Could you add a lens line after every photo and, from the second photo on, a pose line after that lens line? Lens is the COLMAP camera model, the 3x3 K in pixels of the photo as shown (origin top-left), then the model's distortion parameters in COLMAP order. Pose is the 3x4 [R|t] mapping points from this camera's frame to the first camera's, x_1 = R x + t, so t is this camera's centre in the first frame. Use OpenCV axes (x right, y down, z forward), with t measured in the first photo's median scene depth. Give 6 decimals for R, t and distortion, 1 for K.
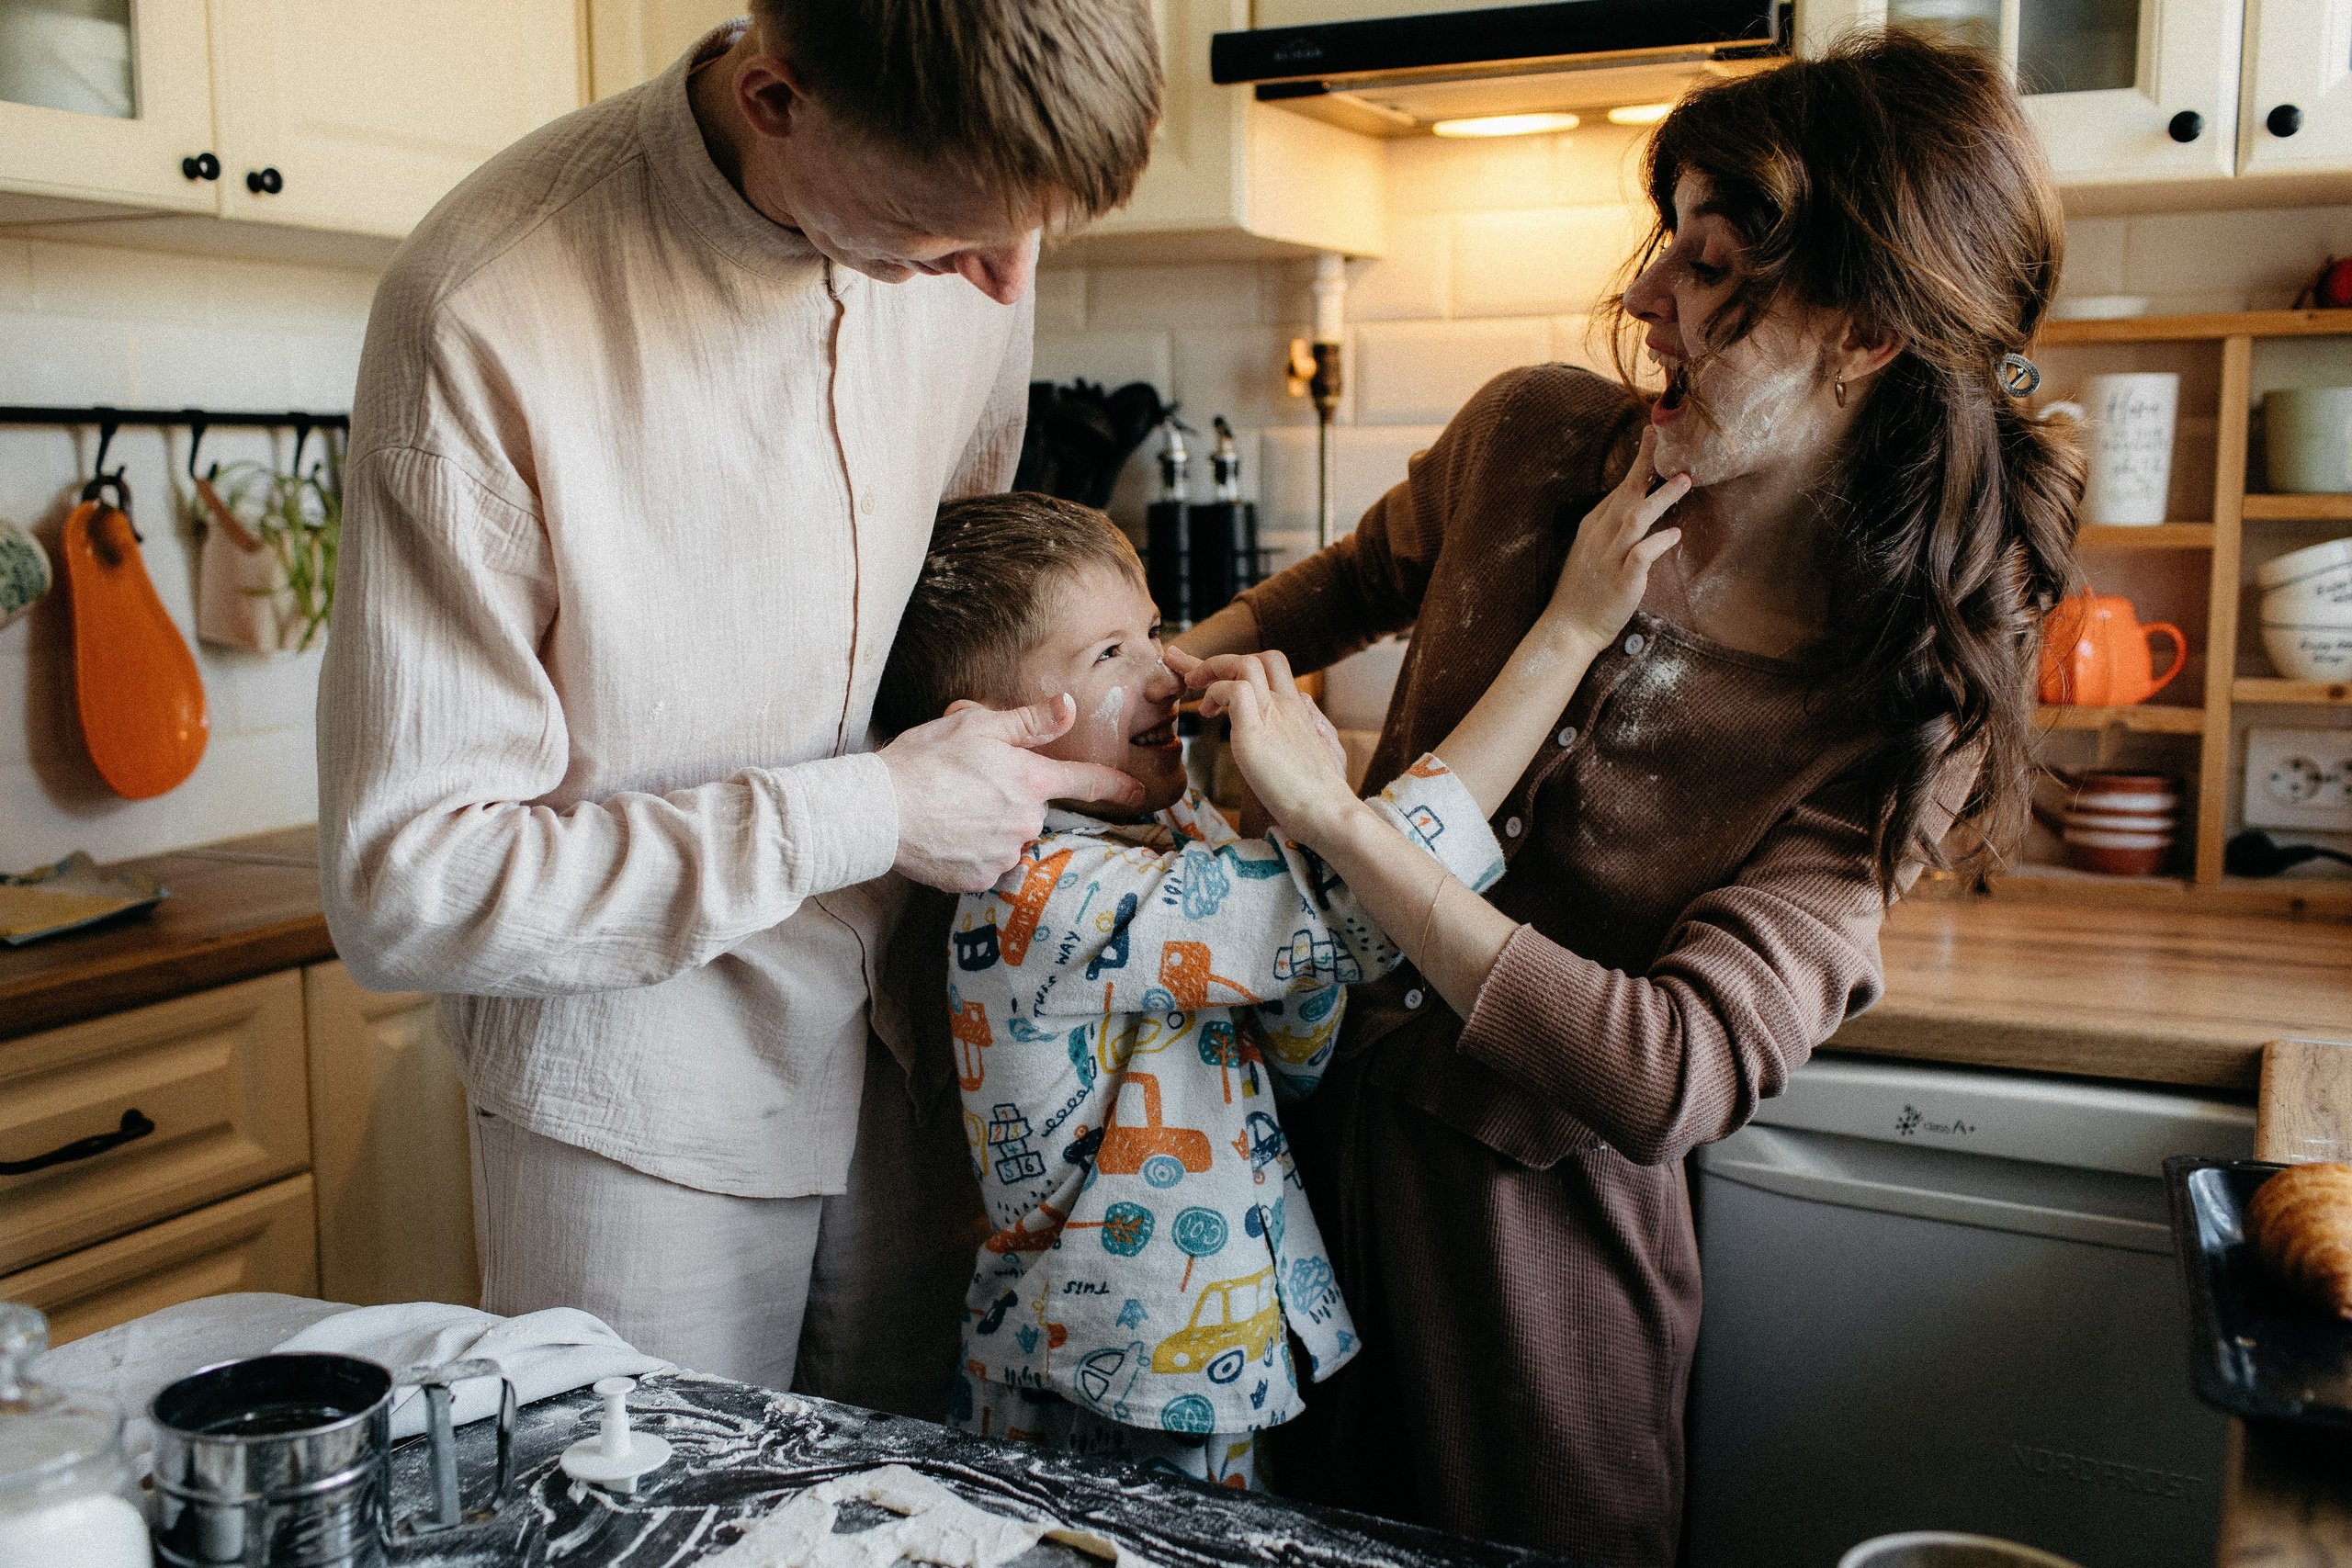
lens RADIAL K [[2330.5, 0, 1164.0], [0, 2330.5, 782.8], [0, 0, 1]] dist [-0.006523, 0.000000]
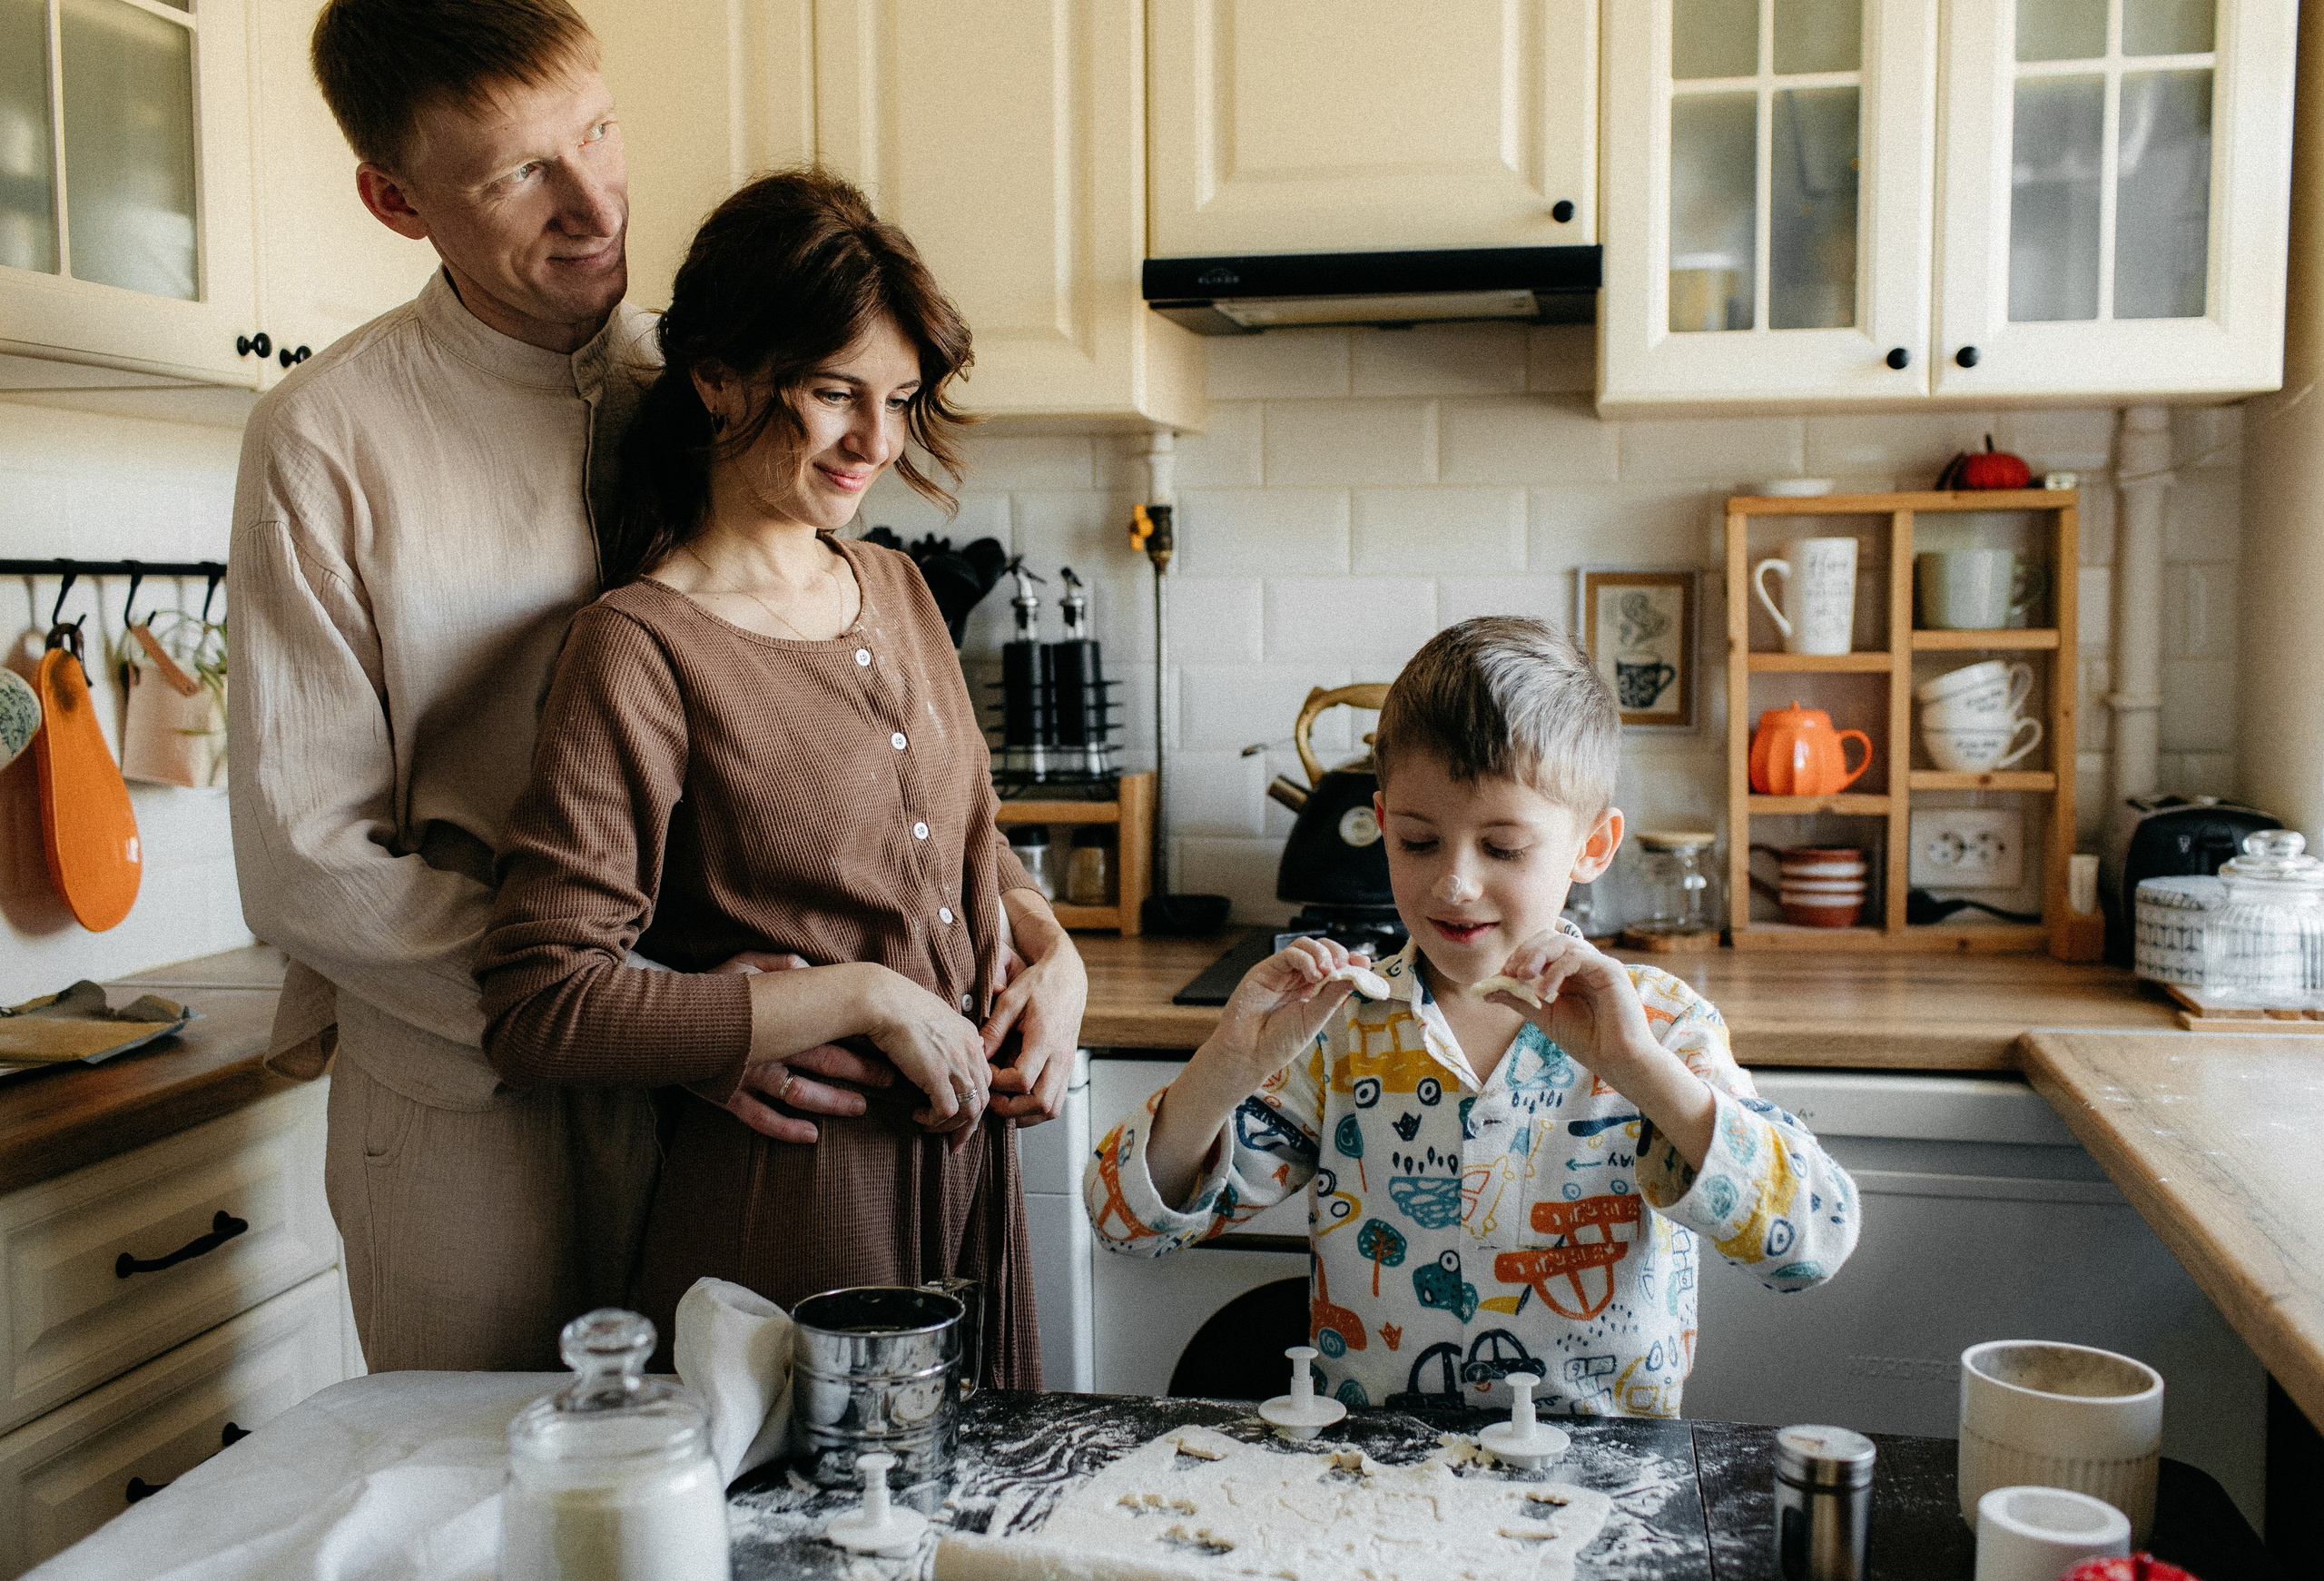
lens RADIAL K [[2375.5, 0, 1149.2], [0, 2375.5, 797.4], [0, 0, 1]] dist [0.004596, 0.000000]
pose [[0.966326, -0.024488, 0.256151, -0.282028], [0.037000, 0.998340, -0.044137, 0.012121], [-0.254645, 0.052128, 0.965629, -0.167429]]
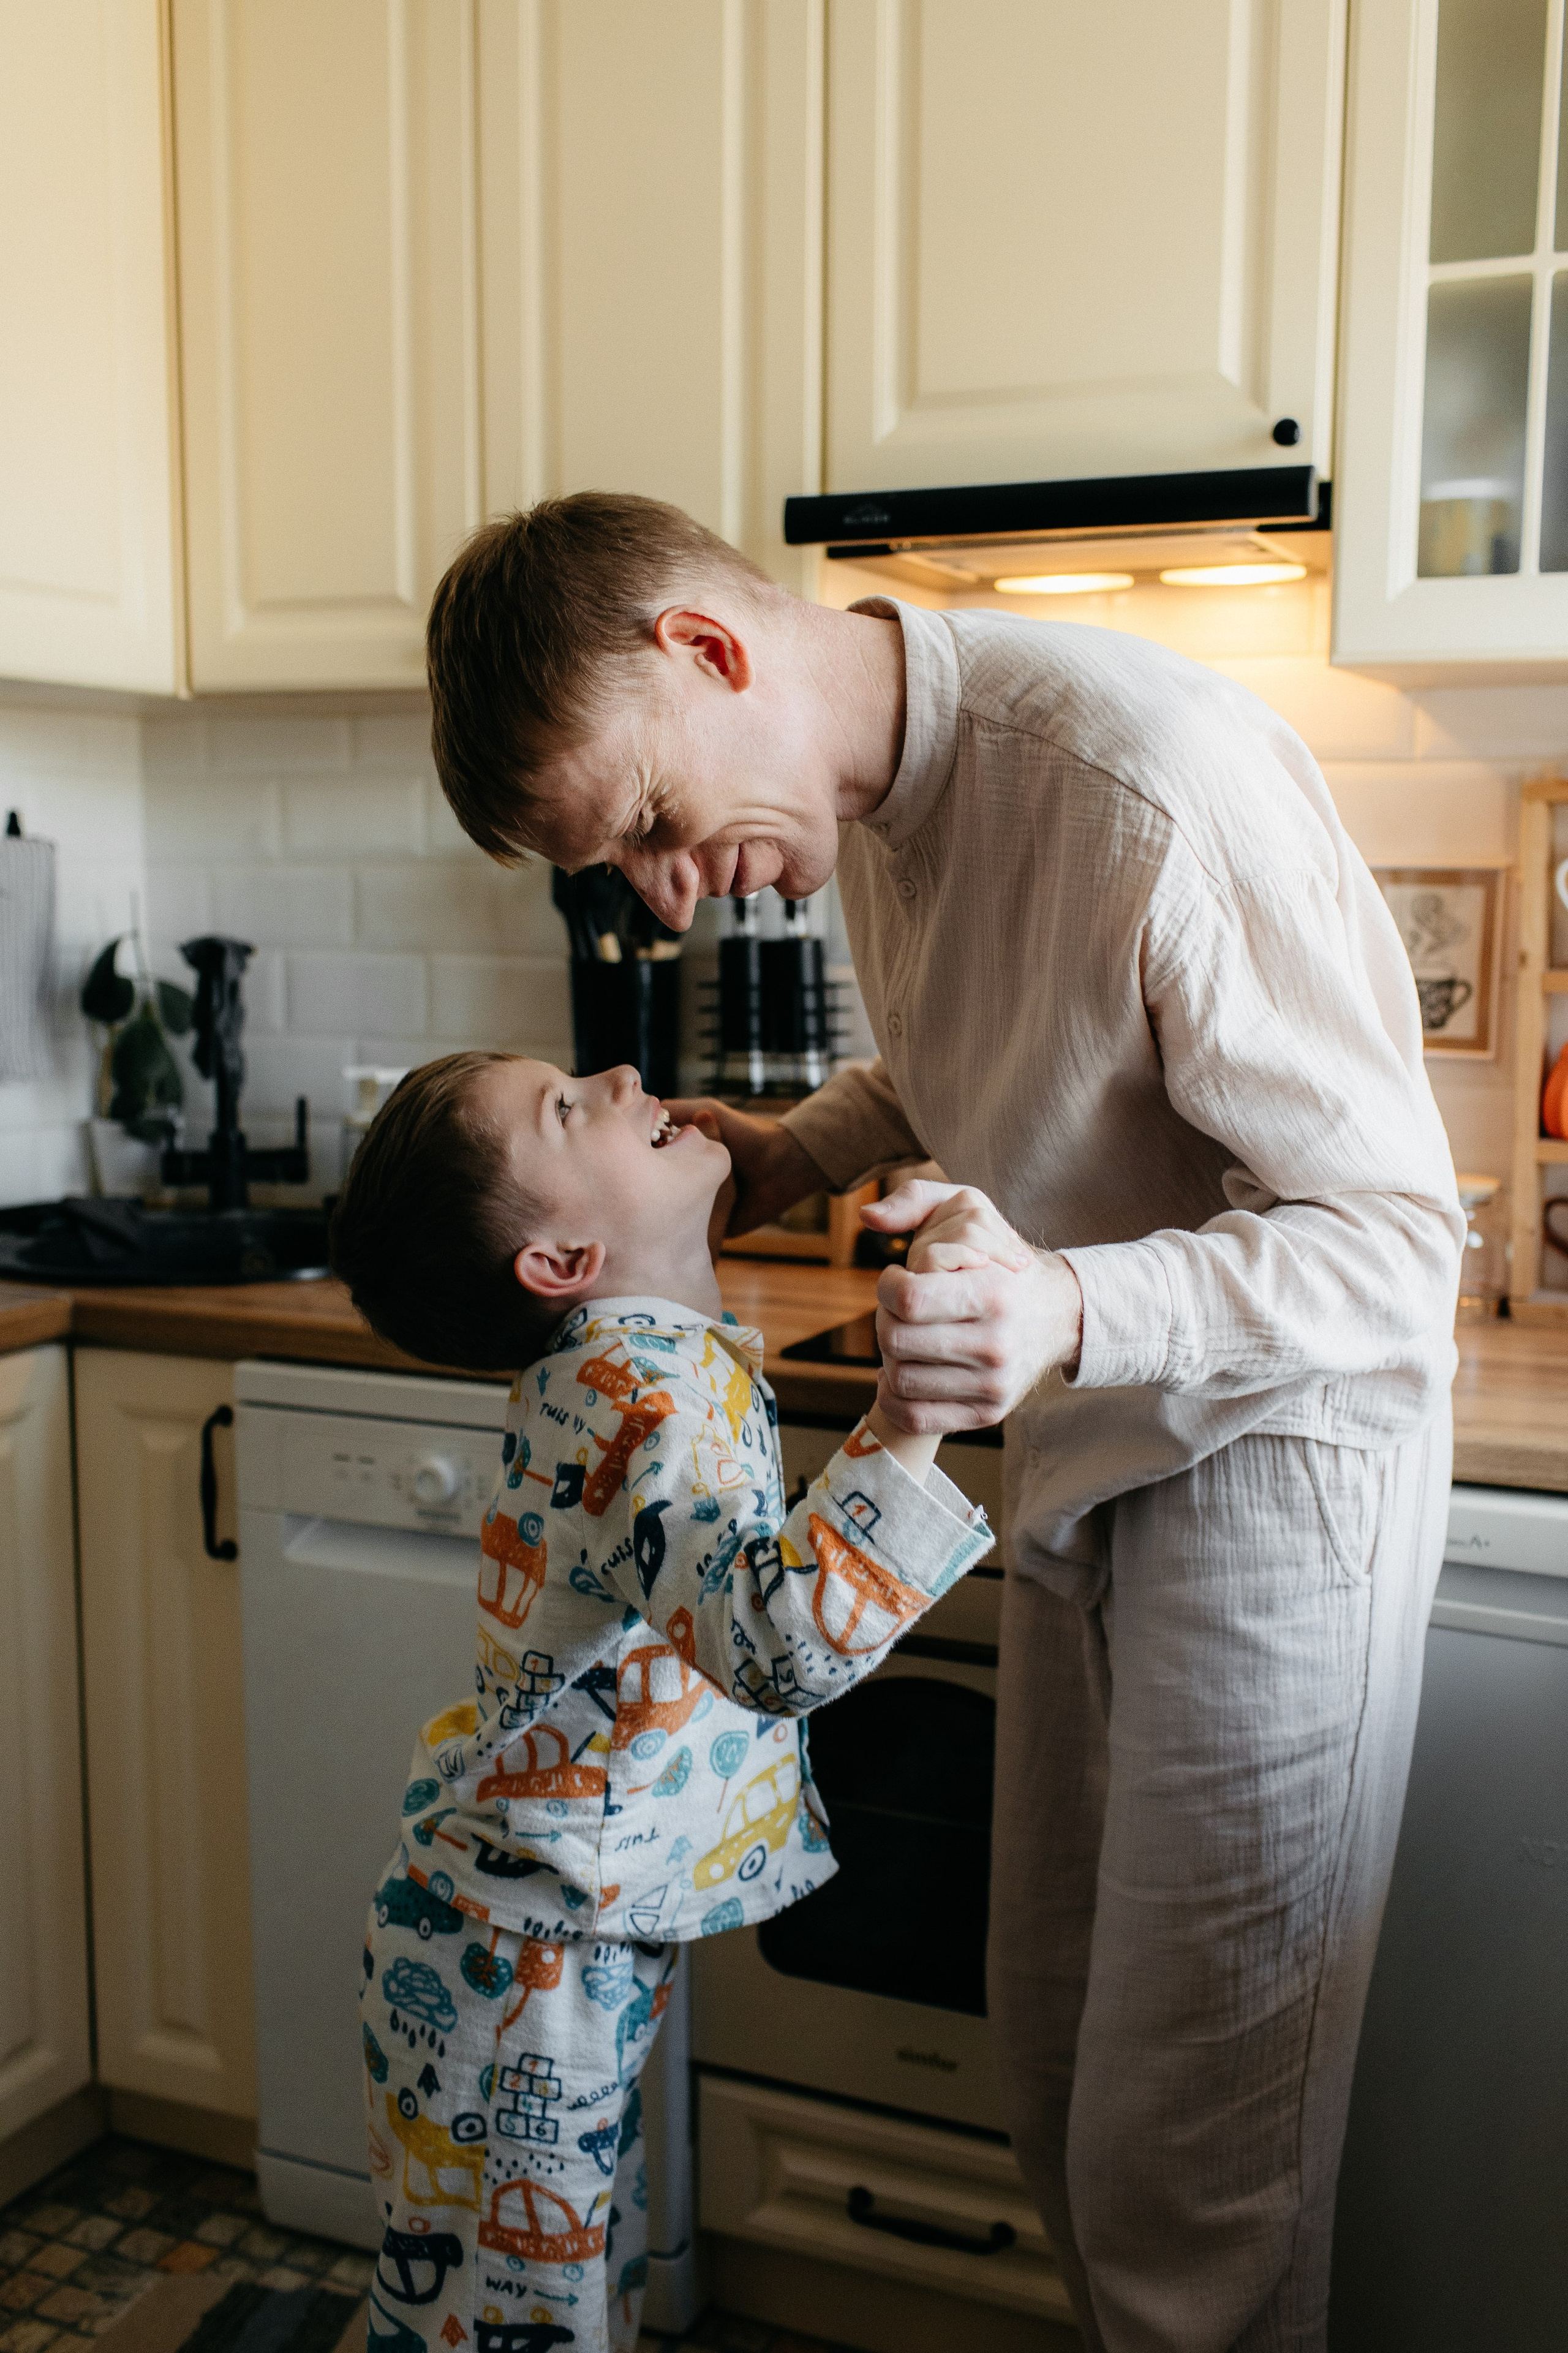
lens RADIAL K [[2331.5, 0, 814.0], [0, 2331.5, 1201.8], [0, 0, 1]] dist [-0.006523, 0.000000]
pose [[0.999311, 0.005292, 0.036738, -0.002928], [-0.005567, 0.999957, 0.007392, -0.011909], [-0.036697, -0.007592, 0.999298, -0.049409]]
